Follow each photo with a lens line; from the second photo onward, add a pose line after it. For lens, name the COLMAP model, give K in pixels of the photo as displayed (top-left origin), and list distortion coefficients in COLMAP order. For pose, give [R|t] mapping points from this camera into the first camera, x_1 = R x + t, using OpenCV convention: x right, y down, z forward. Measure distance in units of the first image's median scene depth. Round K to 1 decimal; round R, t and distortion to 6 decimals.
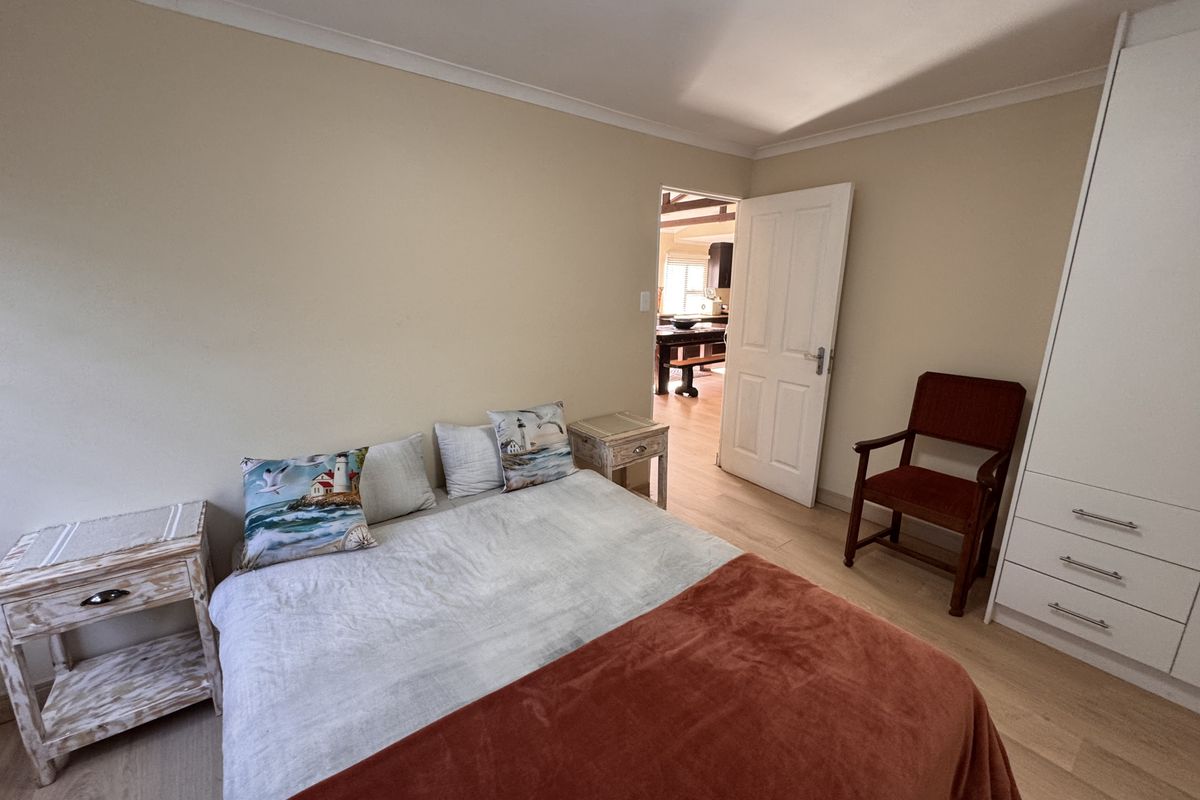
lens RADIAL K [[475.7, 0, 602.0], [0, 475.7, 394.2], [0, 0, 1]] dist [-0.006267, 0.000929]
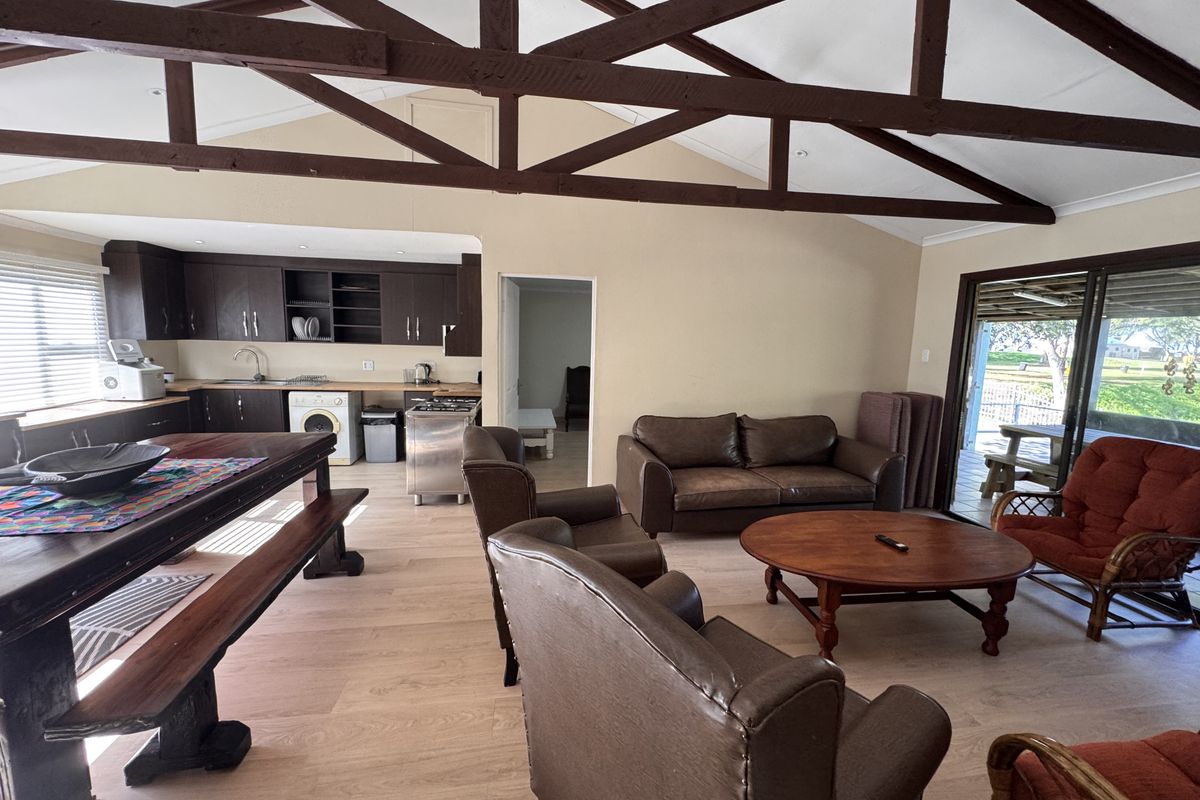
lens RADIAL K [[475.7, 0, 603.9], [0, 475.7, 399.5], [0, 0, 1]] dist [-0.006267, 0.000929]
pose [[0.478770, -0.110043, 0.871017, 0.051784], [0.183541, 0.982737, 0.023271, -0.097848], [-0.858541, 0.148726, 0.490702, 0.410347]]
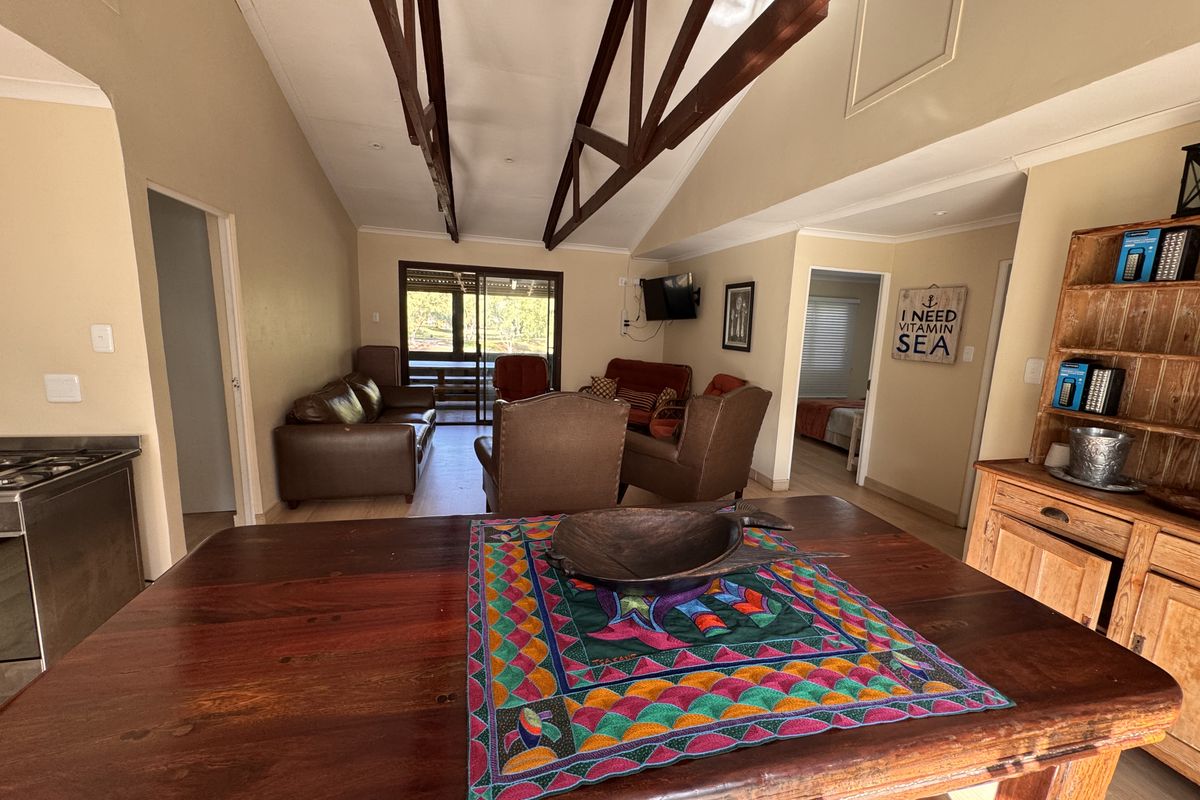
lens RADIAL K [[475.7, 0, 600.8], [0, 475.7, 400.5], [0, 0, 1]] dist [-0.006267, 0.000929]
pose [[-0.916269, -0.111074, 0.384856, 0.090670], [0.043987, 0.927074, 0.372290, -0.188977], [-0.398142, 0.358046, -0.844563, 0.806568]]
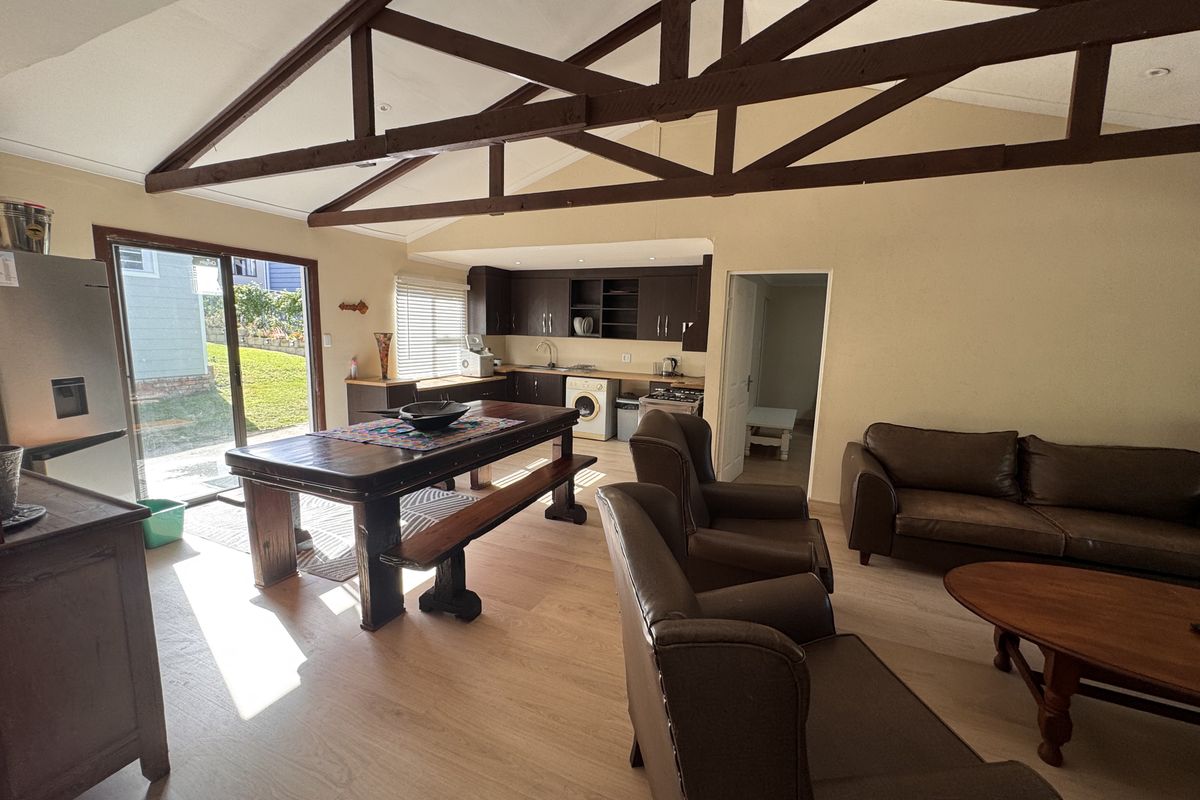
lens RADIAL K [[475.7, 0, 602.7], [0, 475.7, 398.4], [0, 0, 1]] dist [-0.006267, 0.000929]
pose [[0.876935, -0.056784, 0.477243, 0.068778], [0.094792, 0.993925, -0.055921, -0.086225], [-0.471168, 0.094278, 0.876990, 0.364264]]
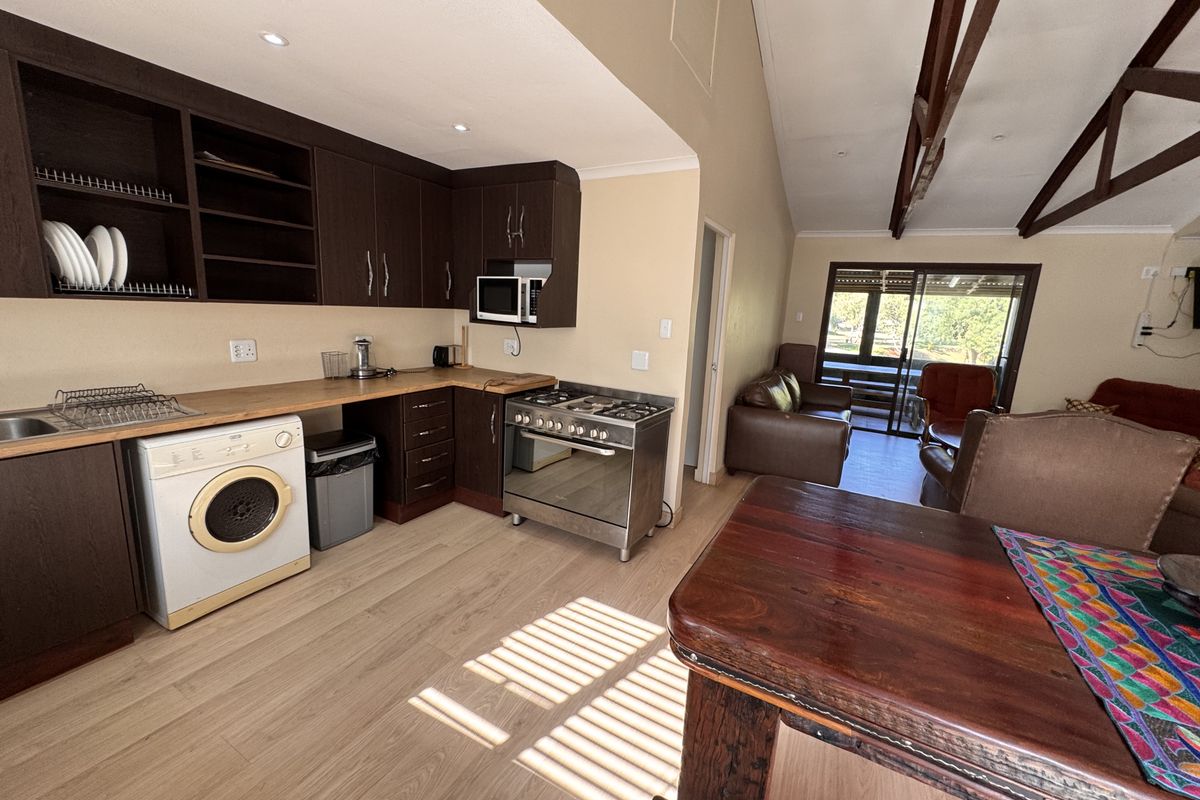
lens RADIAL K [[475.7, 0, 598.5], [0, 475.7, 401.3], [0, 0, 1]] dist [-0.006267, 0.000929]
pose [[-0.399026, -0.211200, 0.892285, 0.109809], [0.158633, 0.942539, 0.294035, -0.199219], [-0.903113, 0.258874, -0.342594, 0.865273]]
